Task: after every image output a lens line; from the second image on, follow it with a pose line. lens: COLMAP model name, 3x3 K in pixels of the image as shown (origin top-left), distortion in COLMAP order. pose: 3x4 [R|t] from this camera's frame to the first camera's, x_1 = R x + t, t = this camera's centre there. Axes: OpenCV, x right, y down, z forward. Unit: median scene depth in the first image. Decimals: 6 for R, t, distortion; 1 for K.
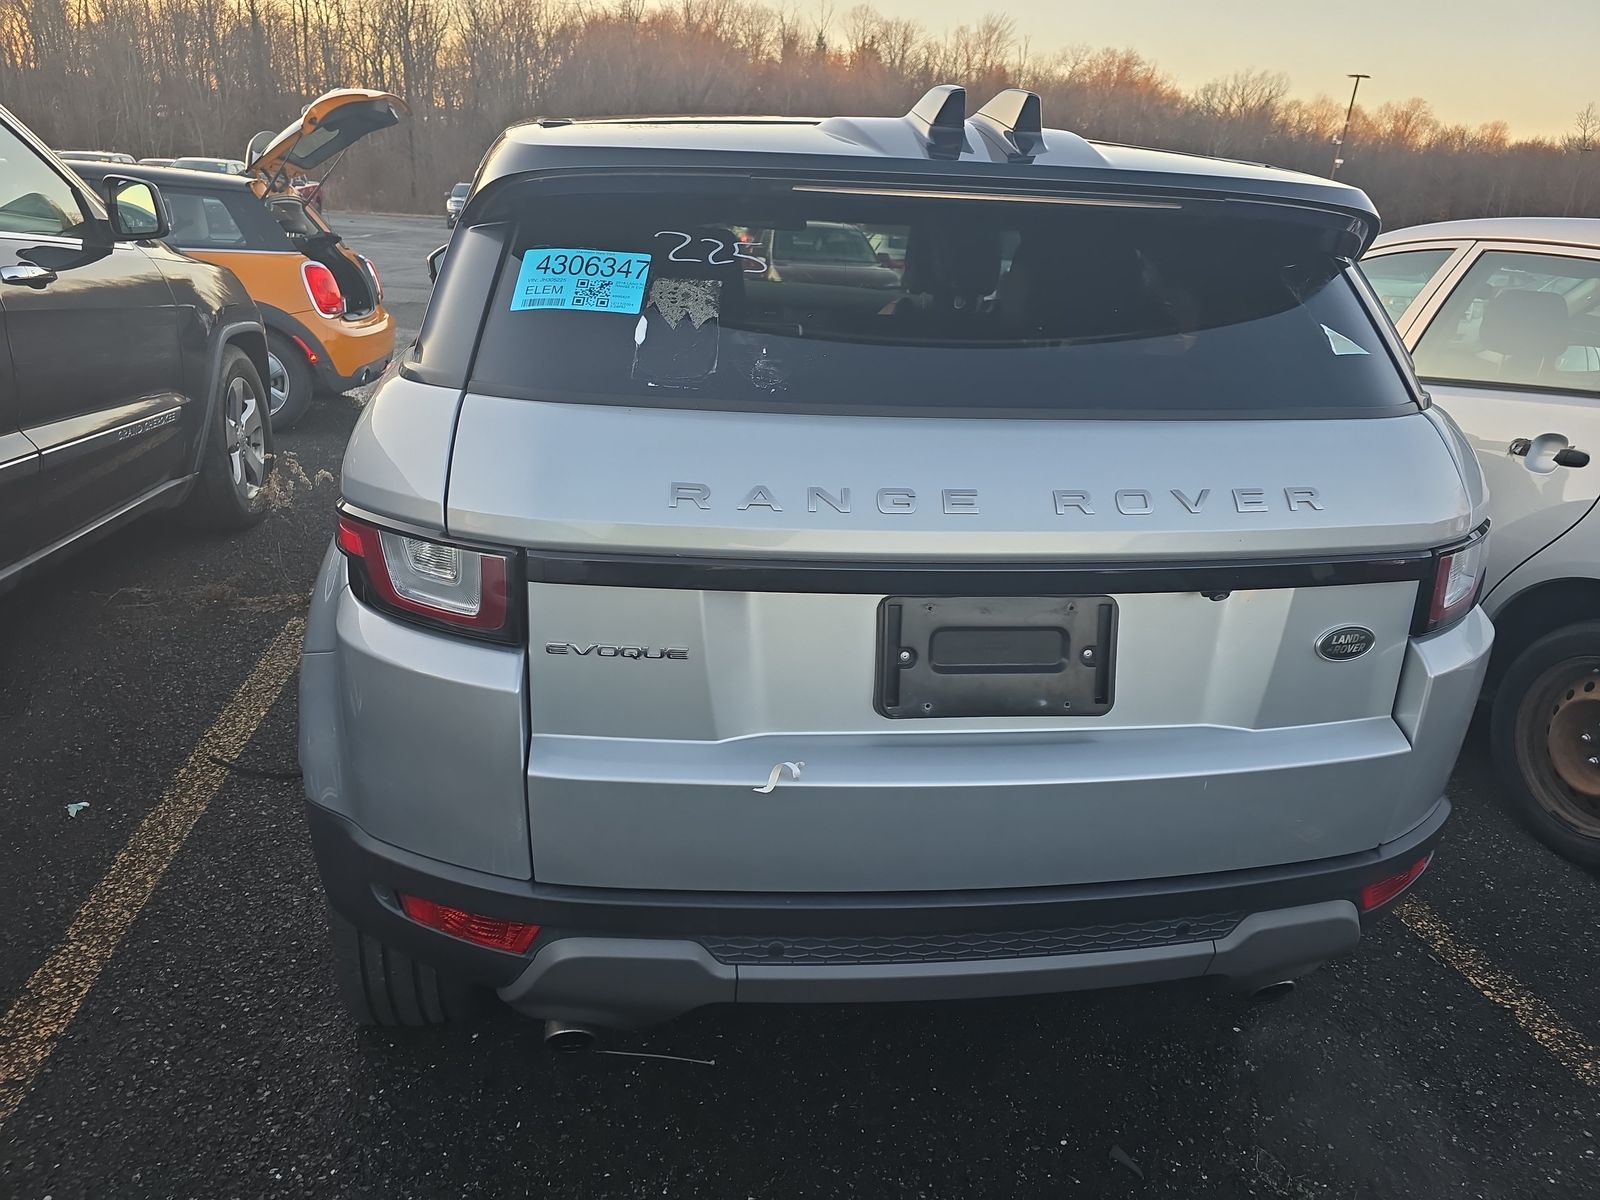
lens RADIAL K [[1071.6, 0, 800.0], [0, 1071.6, 600.0], [0, 0, 1]] dist [0.035095, -0.024695]
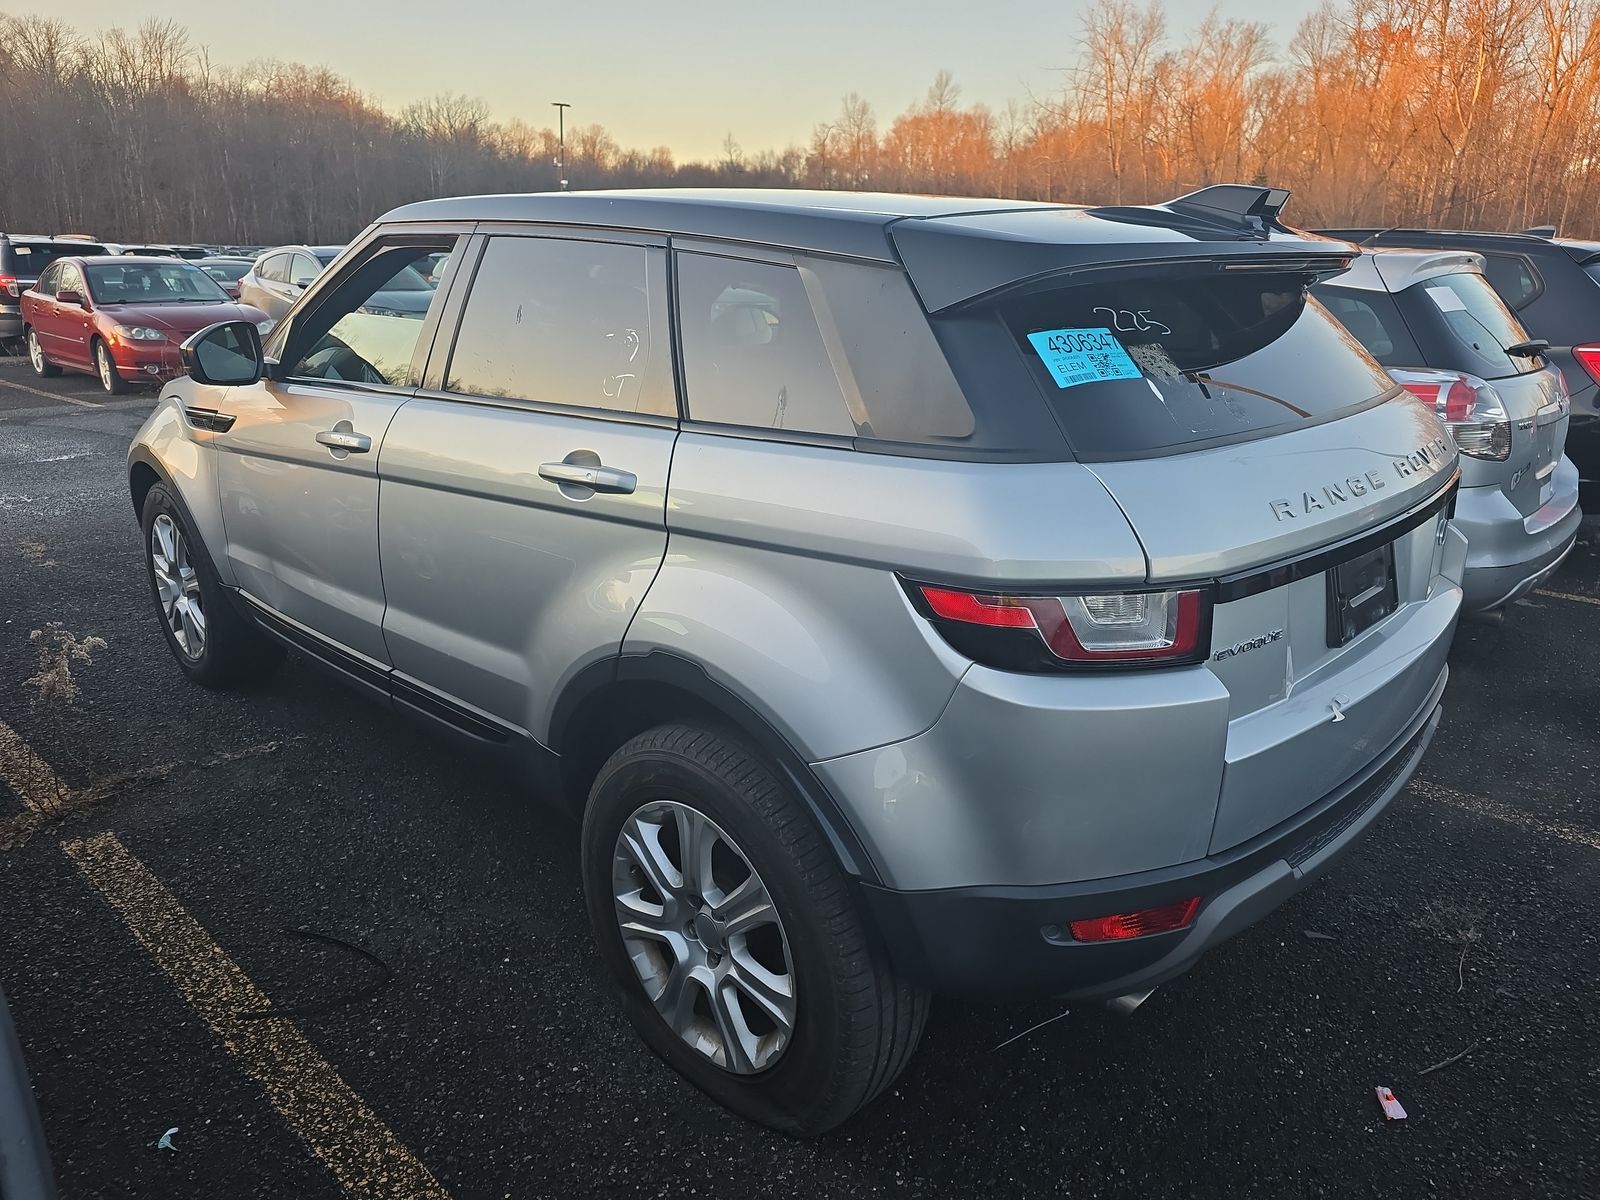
lens RADIAL K [[1071.6, 0, 800.0], [0, 1071.6, 600.0], [0, 0, 1]] dist [0.035095, -0.024695]
pose [[0.799725, -0.226071, 0.556176, -1.175172], [0.234823, 0.970378, 0.056782, -0.181677], [-0.552538, 0.085192, 0.829123, 0.232019]]
